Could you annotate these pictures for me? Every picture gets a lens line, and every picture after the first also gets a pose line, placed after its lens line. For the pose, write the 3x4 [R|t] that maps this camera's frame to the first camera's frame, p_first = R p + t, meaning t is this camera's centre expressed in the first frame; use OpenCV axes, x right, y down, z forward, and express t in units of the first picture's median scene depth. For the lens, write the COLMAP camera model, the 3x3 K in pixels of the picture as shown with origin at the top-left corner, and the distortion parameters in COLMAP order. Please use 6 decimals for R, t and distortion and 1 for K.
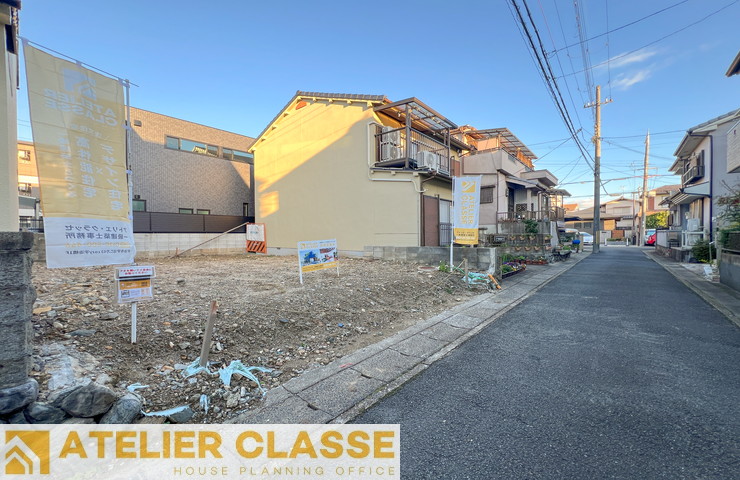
lens RADIAL K [[295.1, 0, 367.8], [0, 295.1, 241.5], [0, 0, 1]] dist [-0.001895, 0.000133]
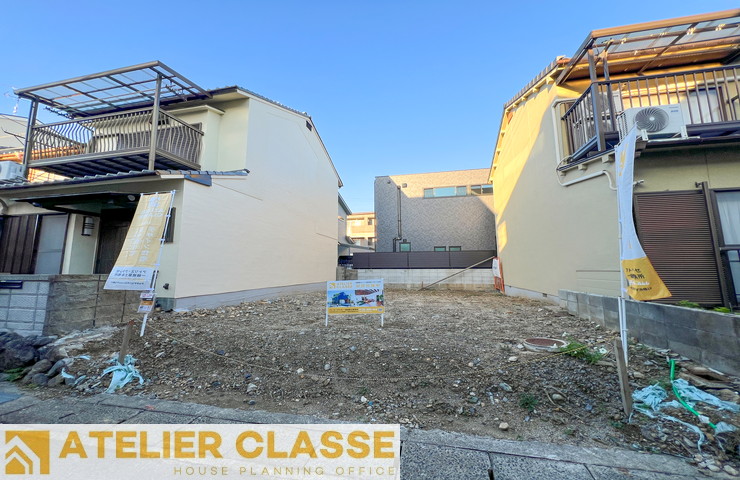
lens RADIAL K [[295.1, 0, 367.6], [0, 295.1, 228.0], [0, 0, 1]] dist [-0.001895, 0.000133]
pose [[0.462595, -0.122460, -0.878071, 0.502071], [-0.018648, 0.988851, -0.147734, -0.021713], [0.886374, 0.084715, 0.455154, 0.467097]]
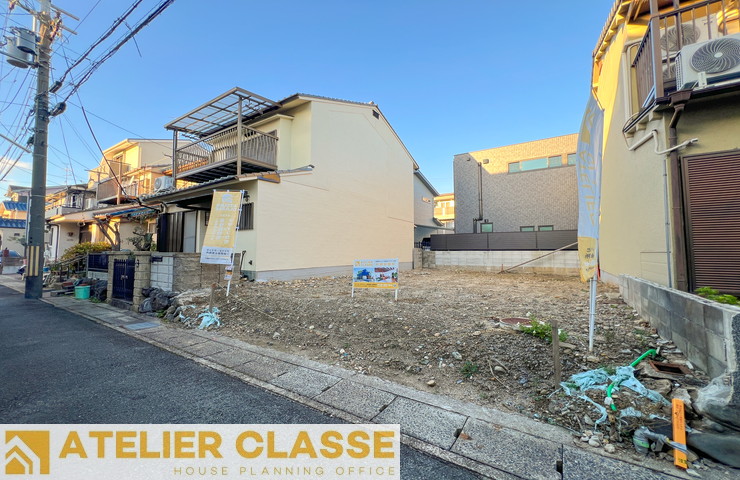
lens RADIAL K [[295.1, 0, 367.8], [0, 295.1, 234.3], [0, 0, 1]] dist [-0.001895, 0.000133]
pose [[0.125004, -0.055067, -0.990627, 0.642843], [-0.024432, 0.997985, -0.058559, -0.022002], [0.991855, 0.031524, 0.123407, 0.645844]]
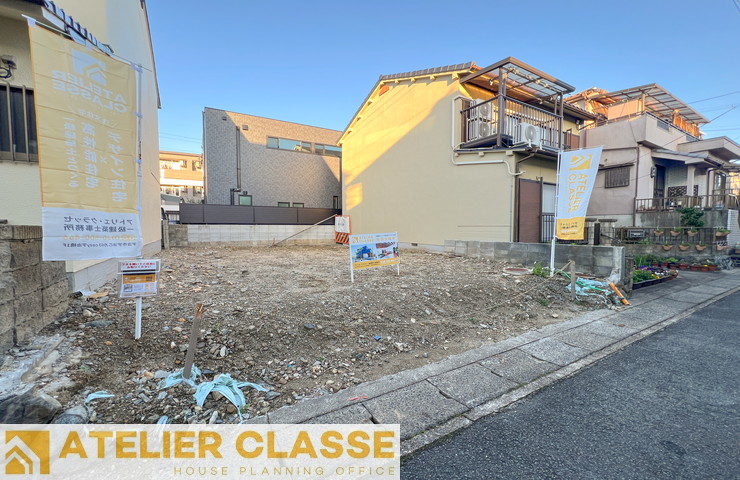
lens RADIAL K [[295.1, 0, 368.3], [0, 295.1, 243.7], [0, 0, 1]] dist [-0.001895, 0.000133]
pose [[0.946028, 0.023927, -0.323202, 0.077149], [-0.012813, 0.999253, 0.036472, -0.004289], [0.323833, -0.030362, 0.945627, 0.119553]]
